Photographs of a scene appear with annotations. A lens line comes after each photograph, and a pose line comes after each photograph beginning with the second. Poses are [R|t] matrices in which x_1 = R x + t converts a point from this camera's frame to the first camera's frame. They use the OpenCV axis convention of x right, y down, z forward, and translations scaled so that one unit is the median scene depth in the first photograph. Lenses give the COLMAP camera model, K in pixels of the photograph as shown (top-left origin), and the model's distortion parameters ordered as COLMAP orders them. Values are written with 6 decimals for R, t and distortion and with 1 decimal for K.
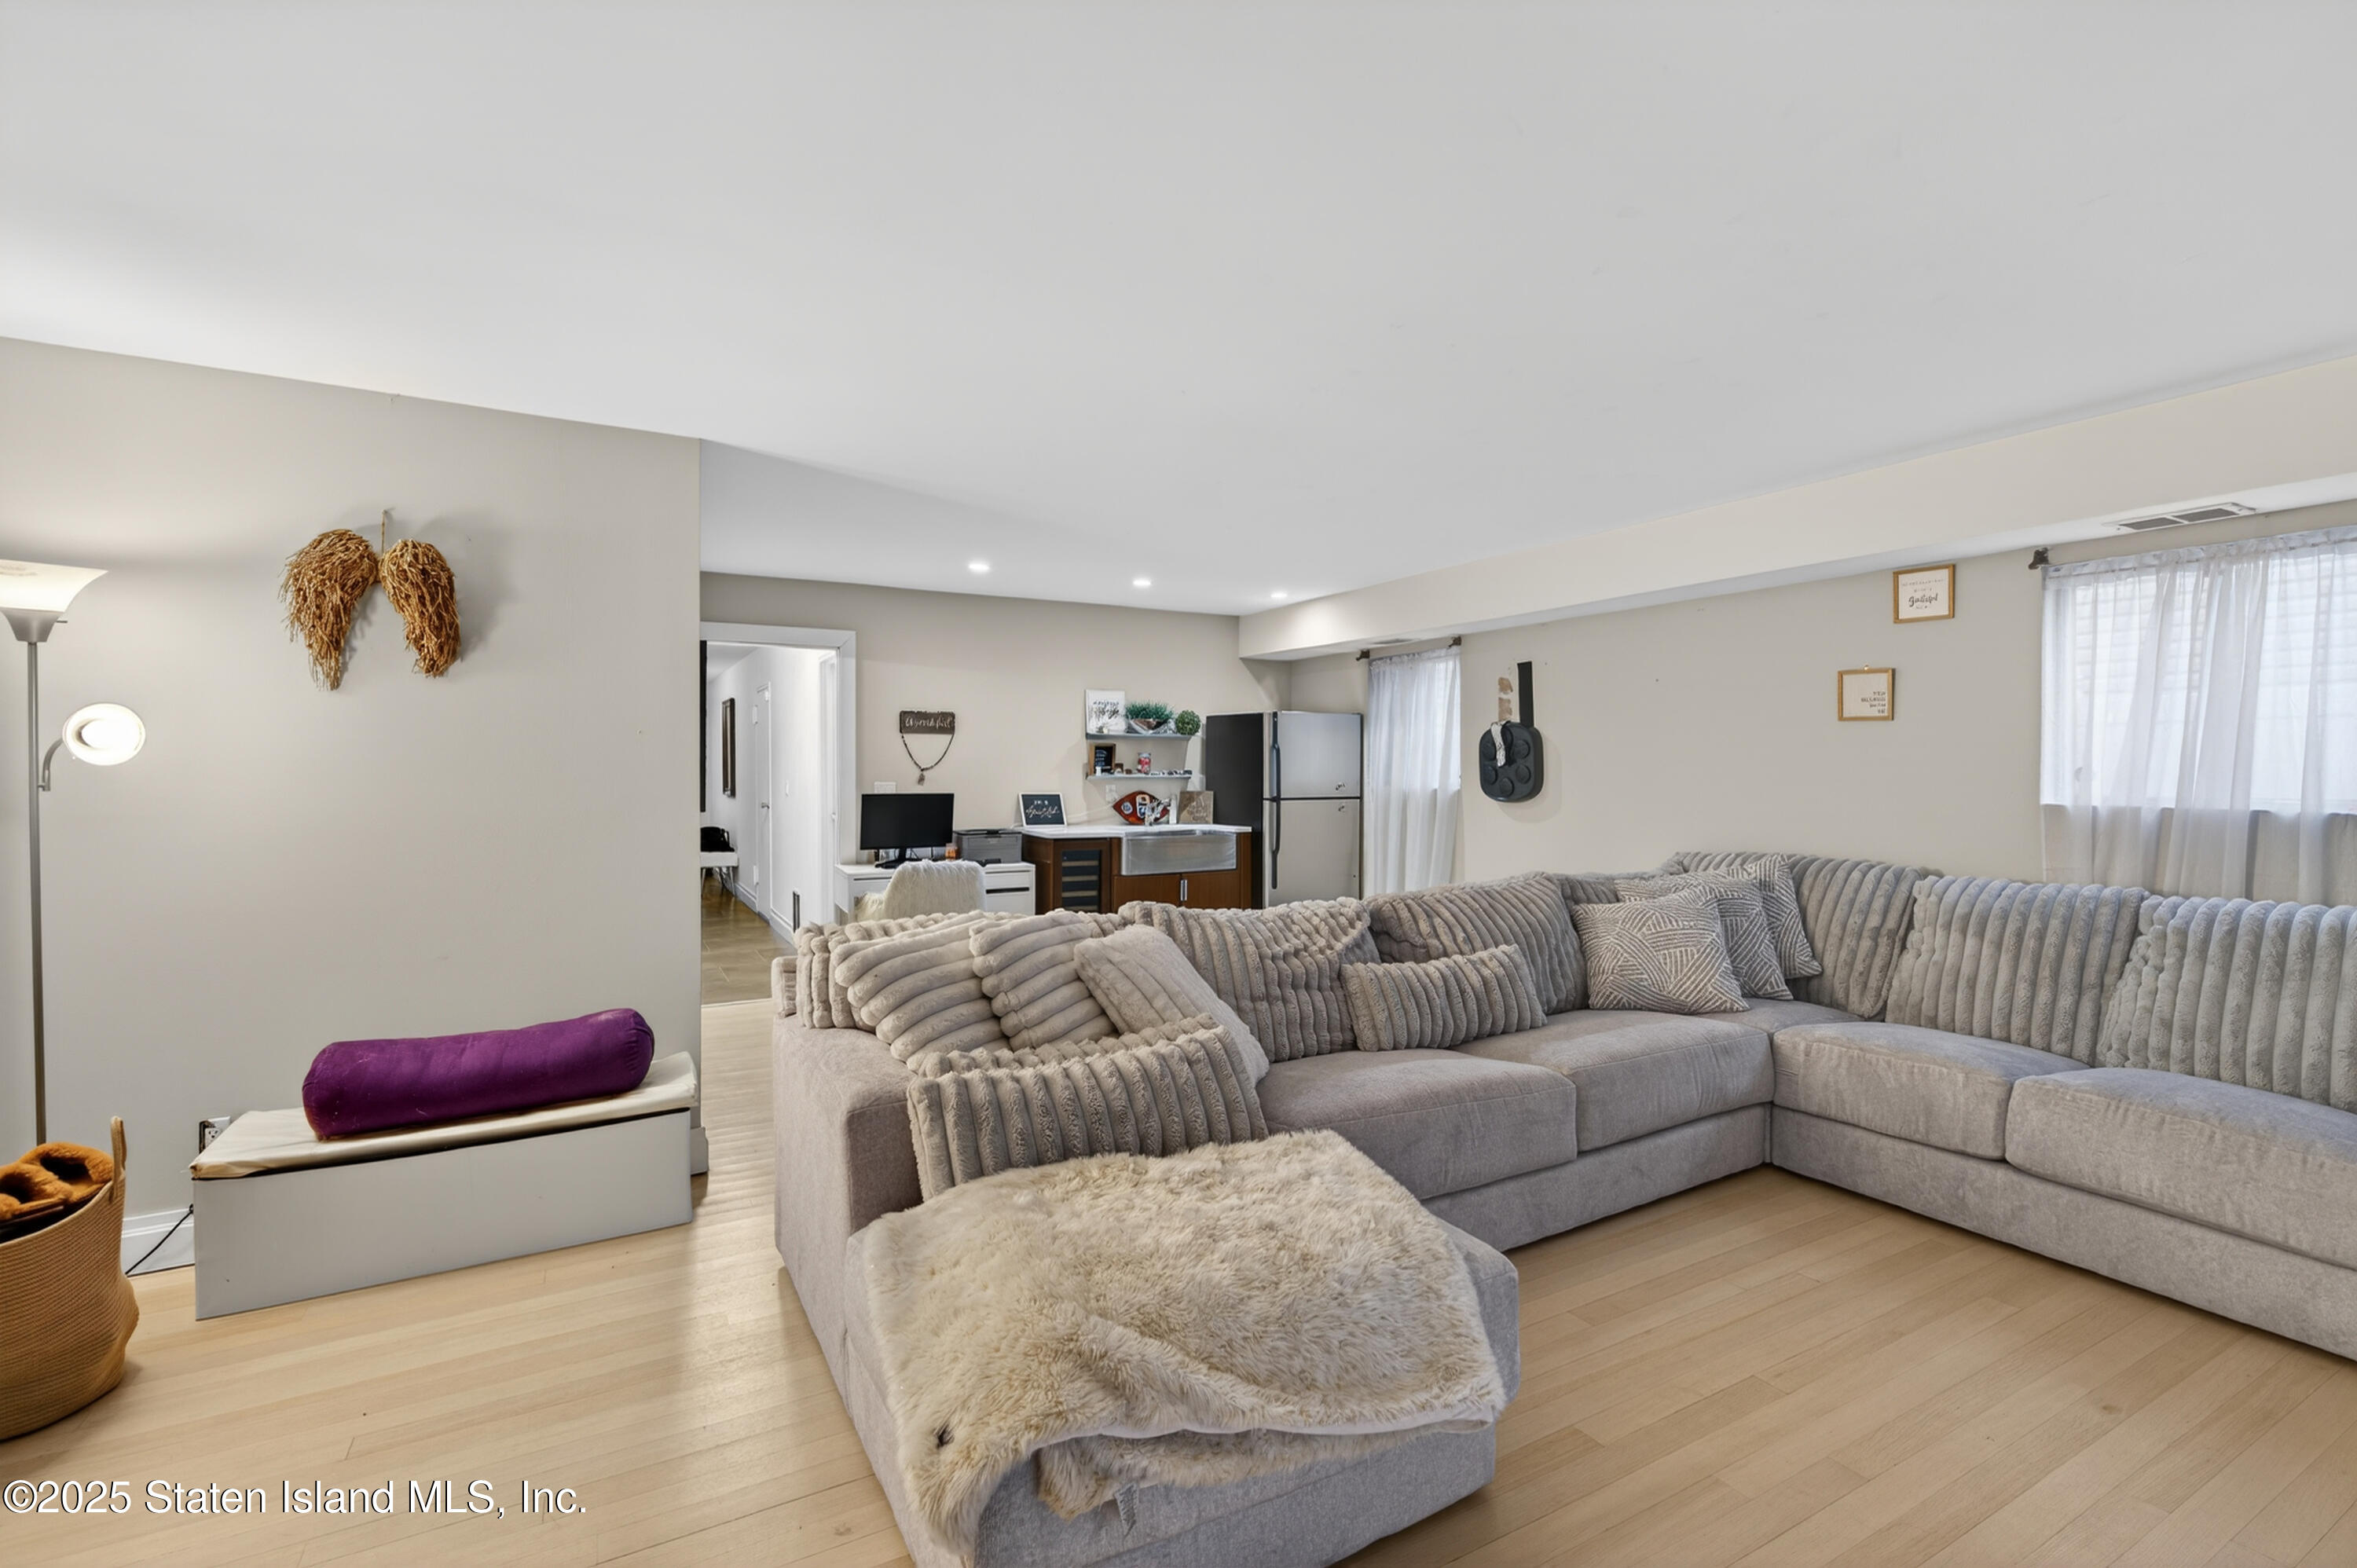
lens RADIAL K [[1048.5, 0, 1183.0], [0, 1048.5, 775.8], [0, 0, 1]] dist [0.000717, 0.000662]
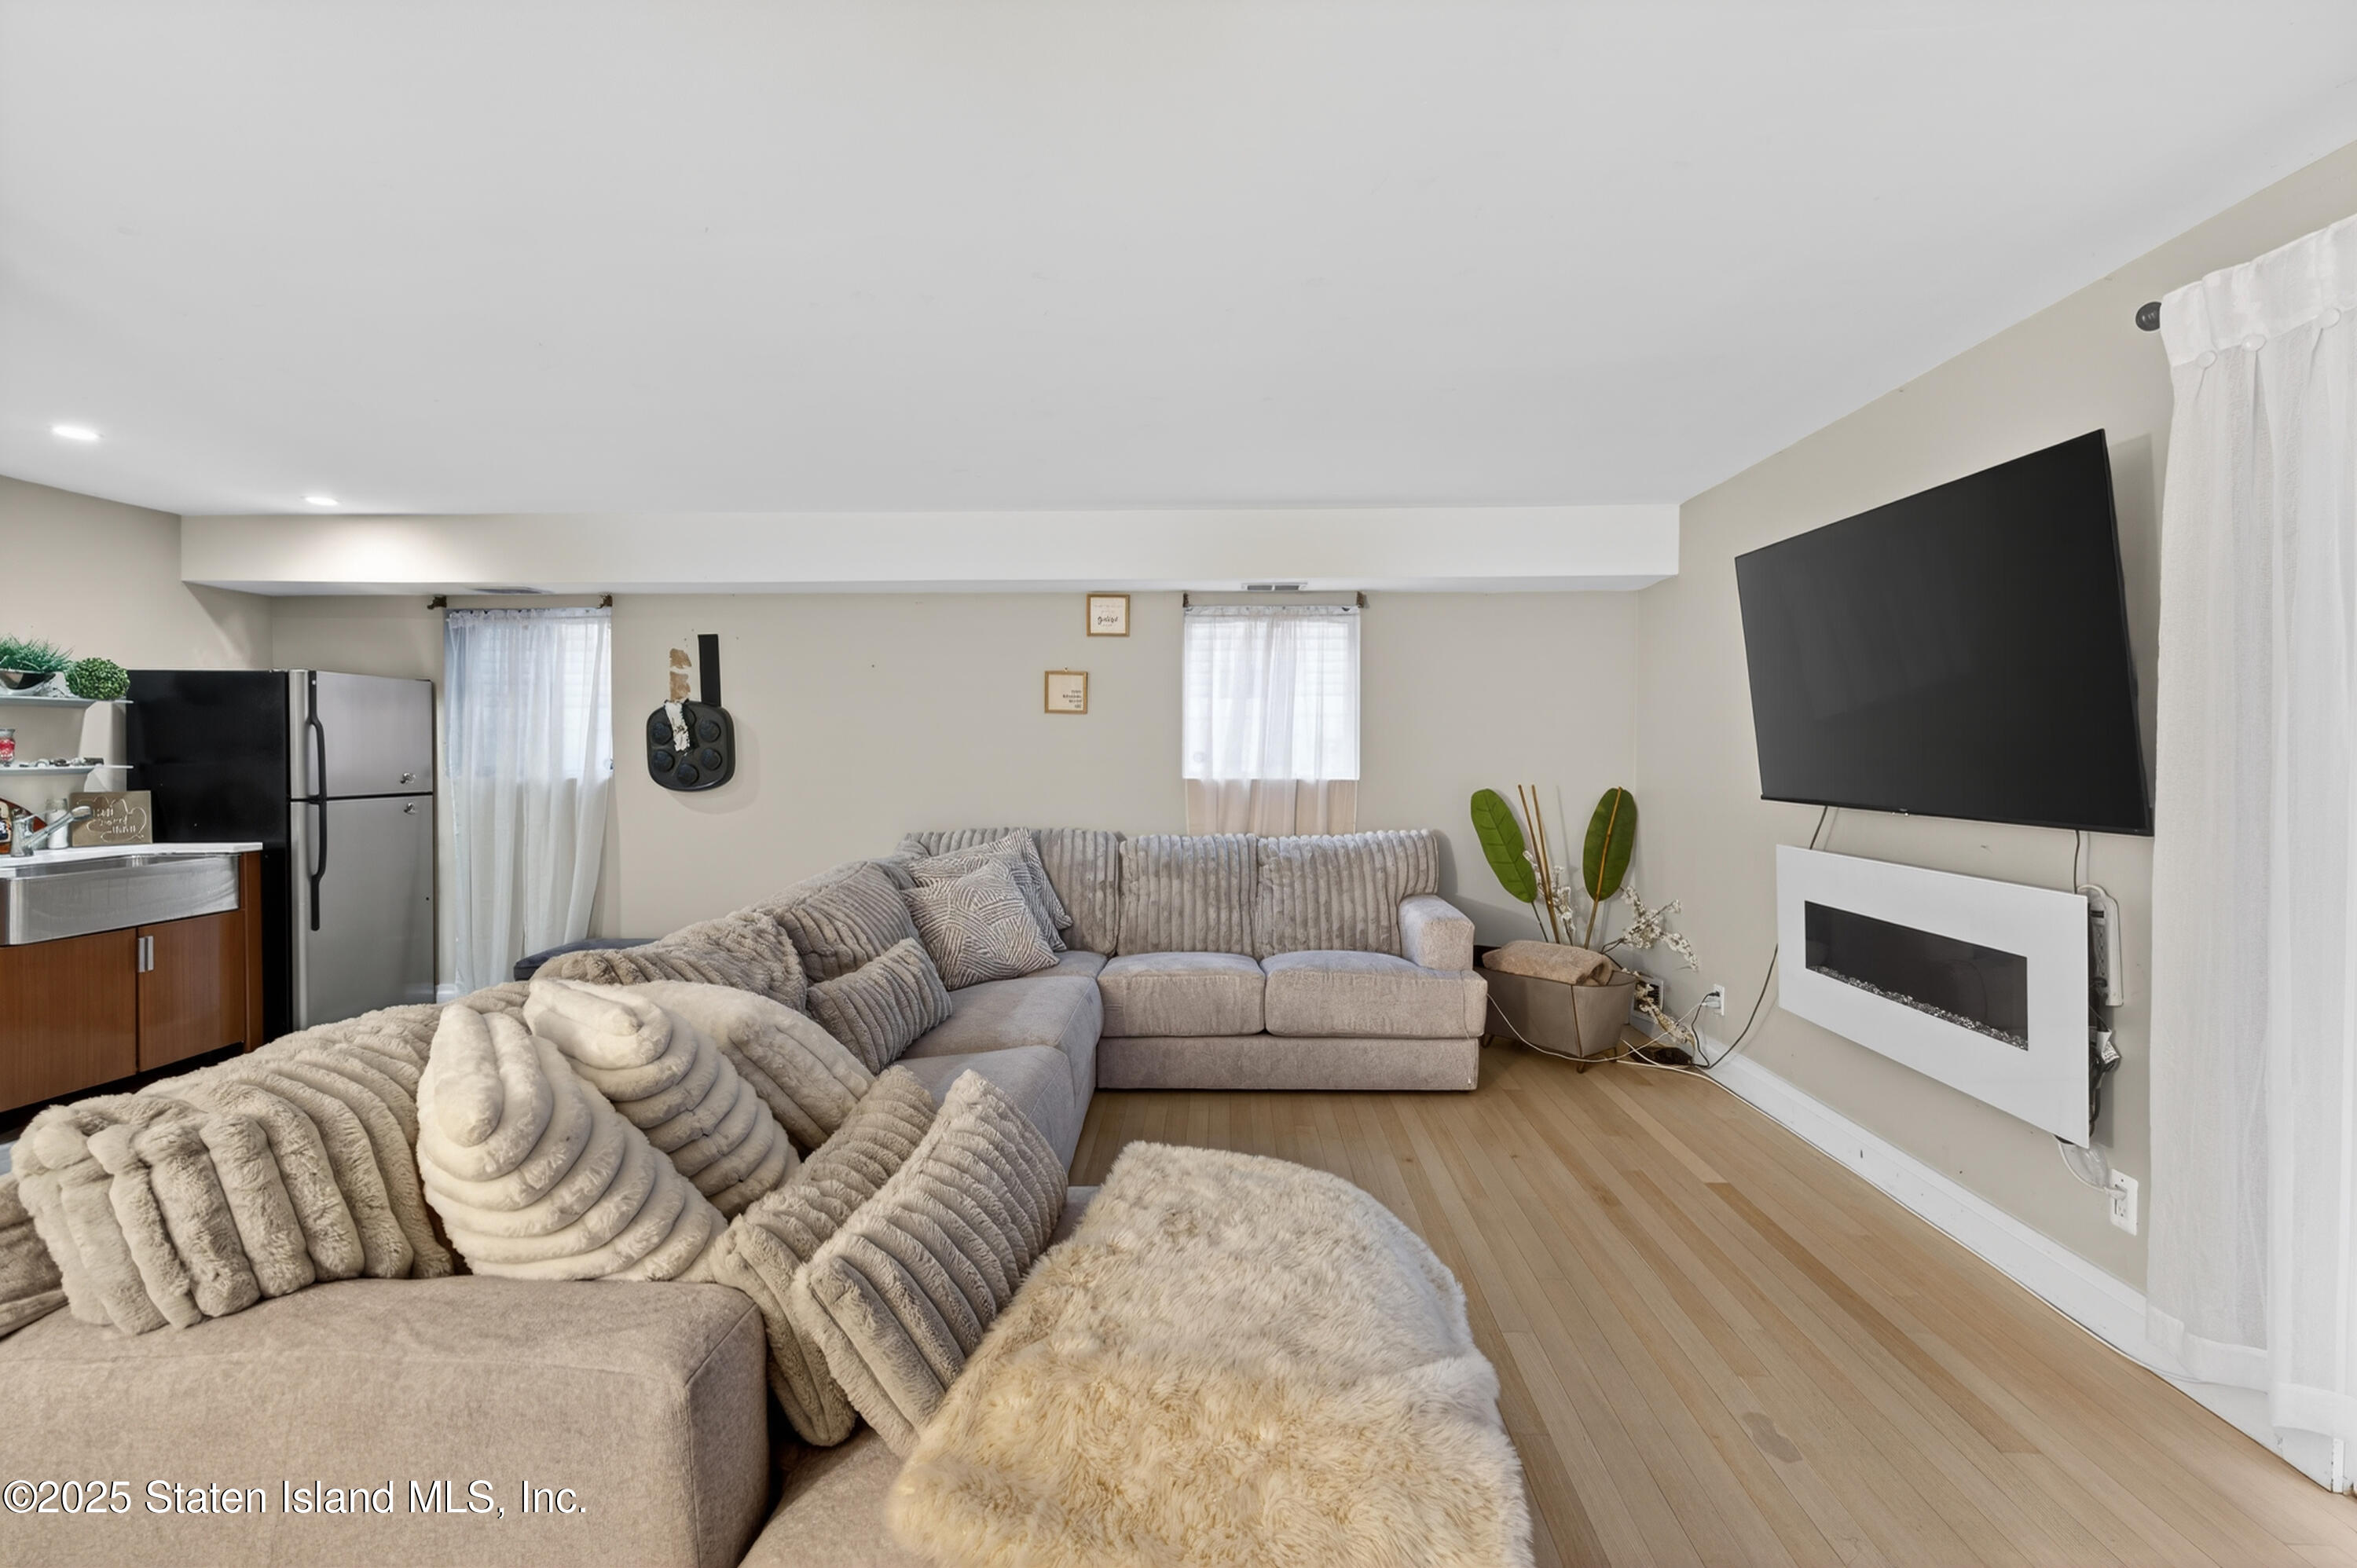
lens RADIAL K [[1057.5, 0, 1200.5], [0, 1057.5, 774.0], [0, 0, 1]] dist [-0.000427, 0.000947]
pose [[0.509608, -0.018565, 0.860206, -0.223712], [0.007752, 0.999826, 0.016986, -0.001478], [-0.860372, -0.001988, 0.509663, 0.166796]]
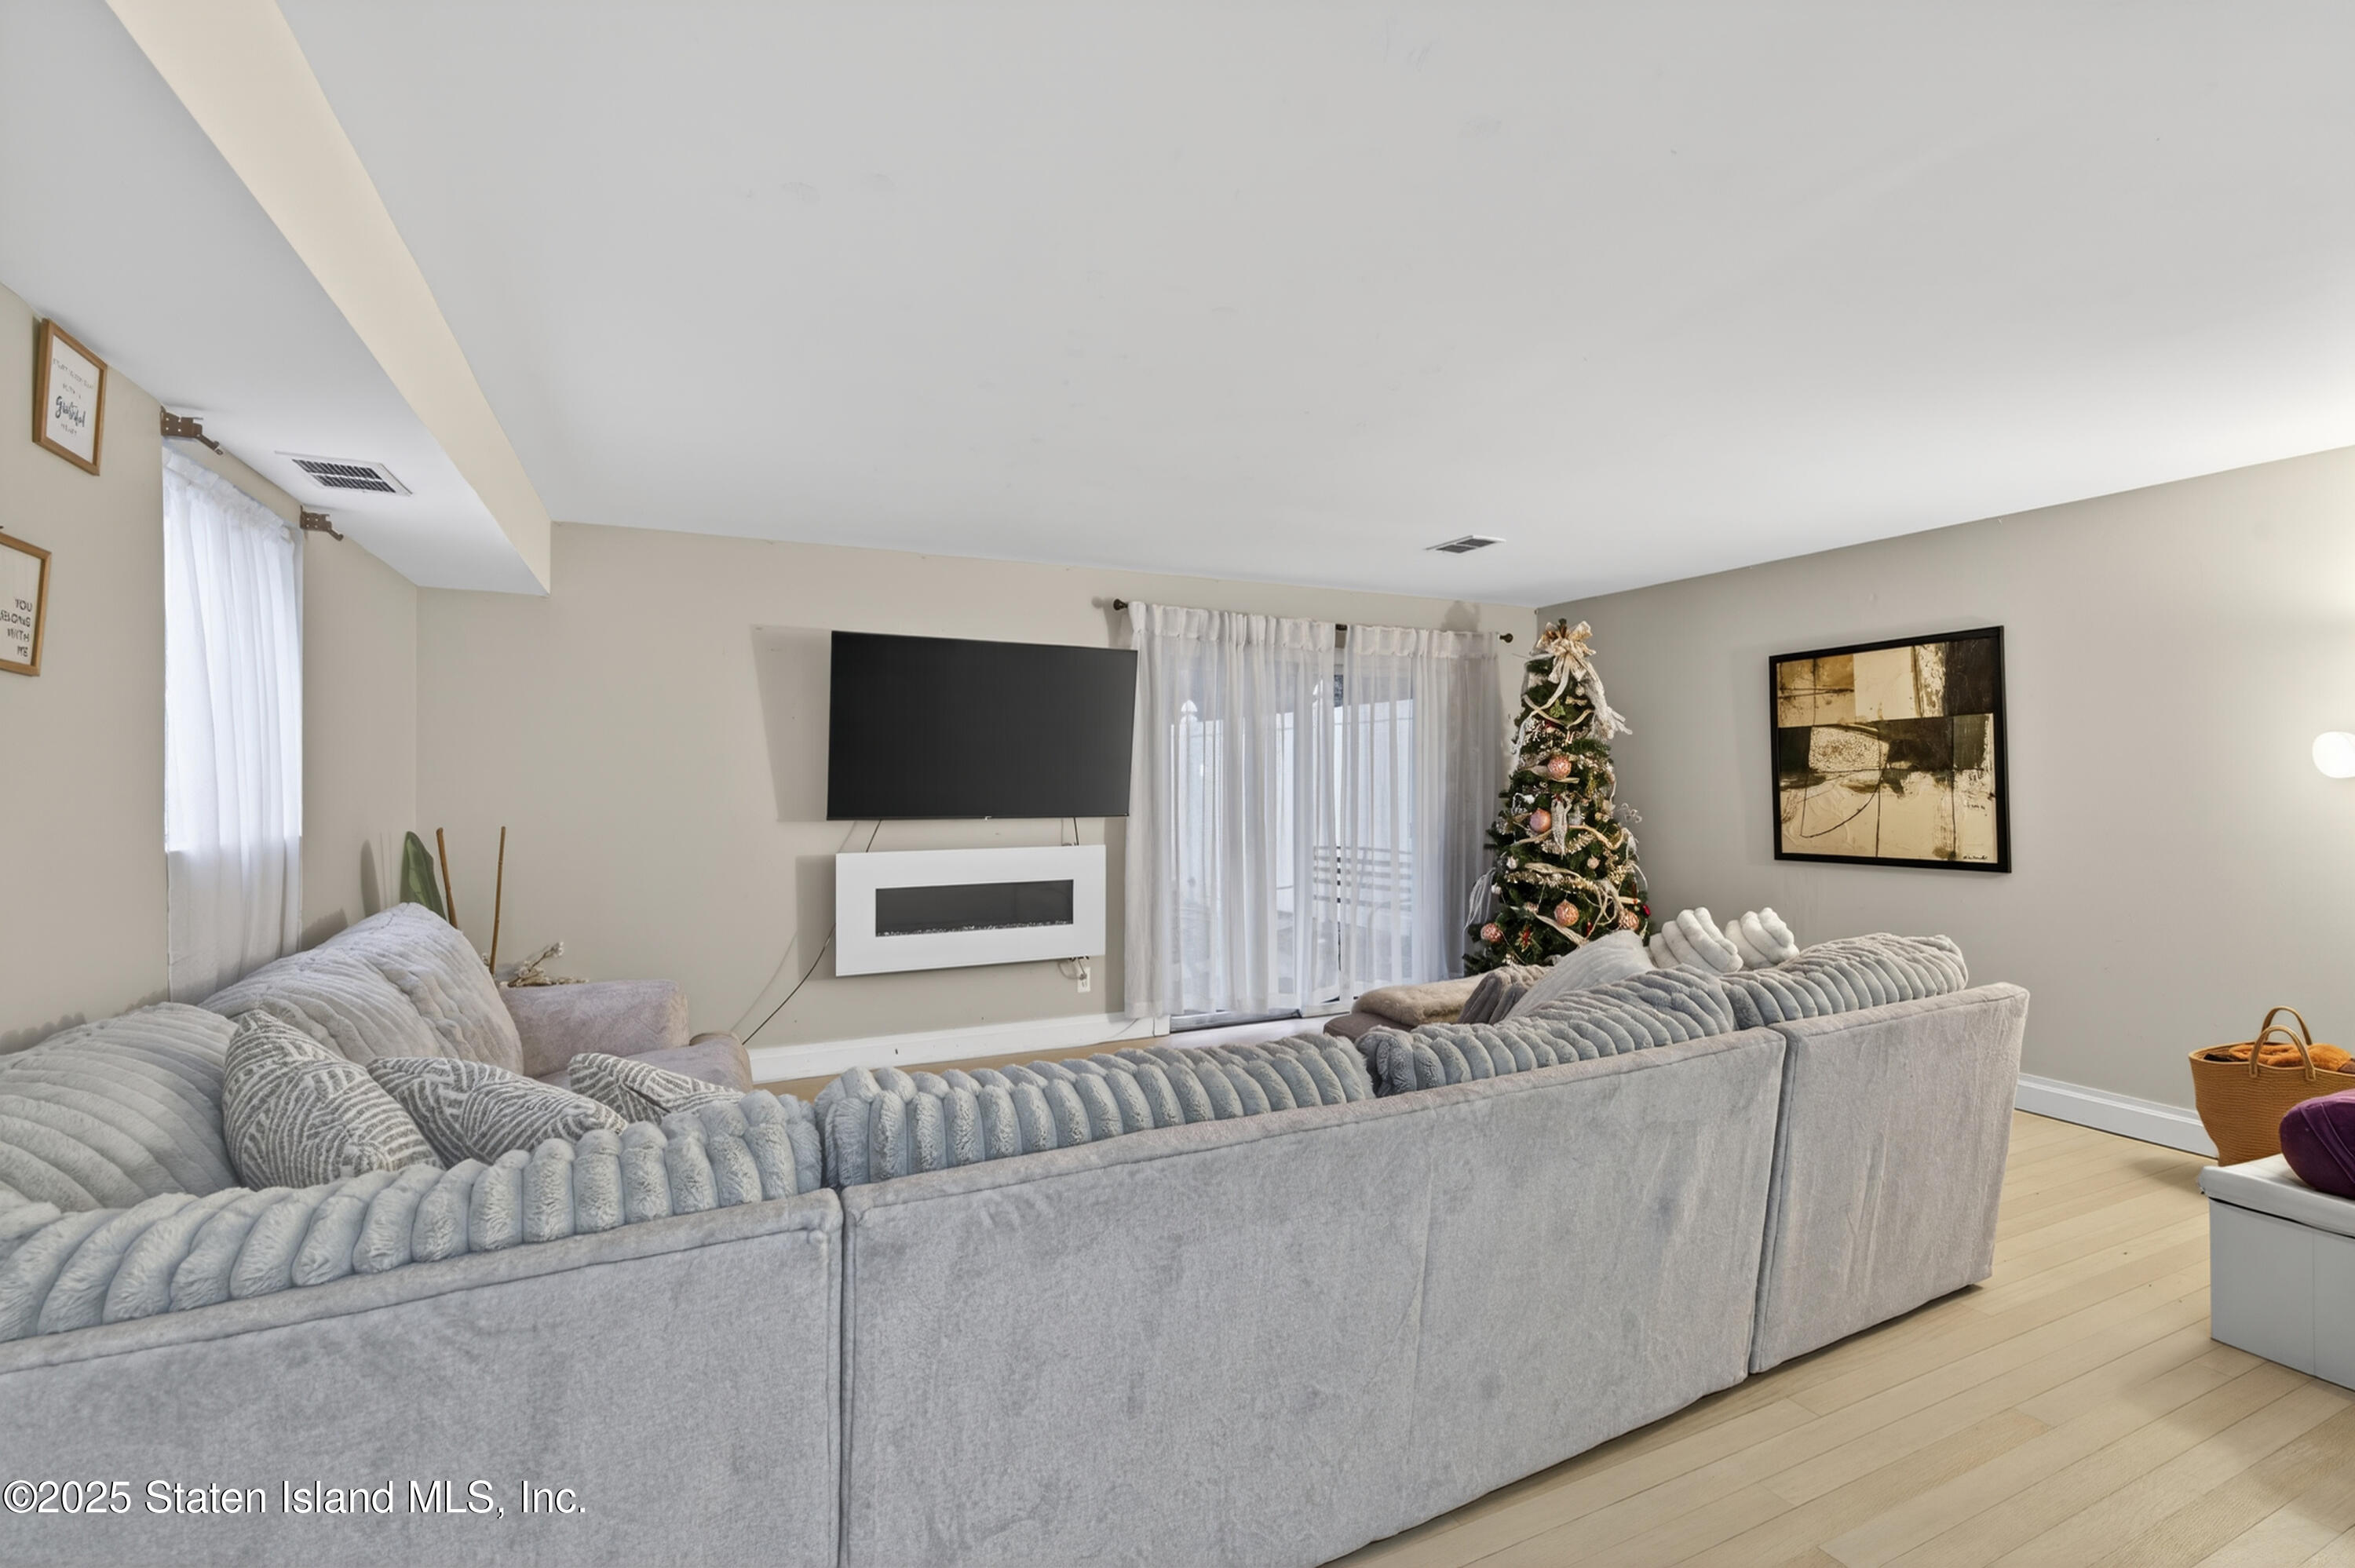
lens RADIAL K [[1056.5, 0, 1199.5], [0, 1056.5, 774.0], [0, 0, 1]] dist [-0.000427, 0.000947]
pose [[-0.998203, 0.001073, 0.059921, 0.124229], [0.001140, 0.999999, 0.001081, -0.009141], [-0.059920, 0.001147, -0.998203, 0.937599]]
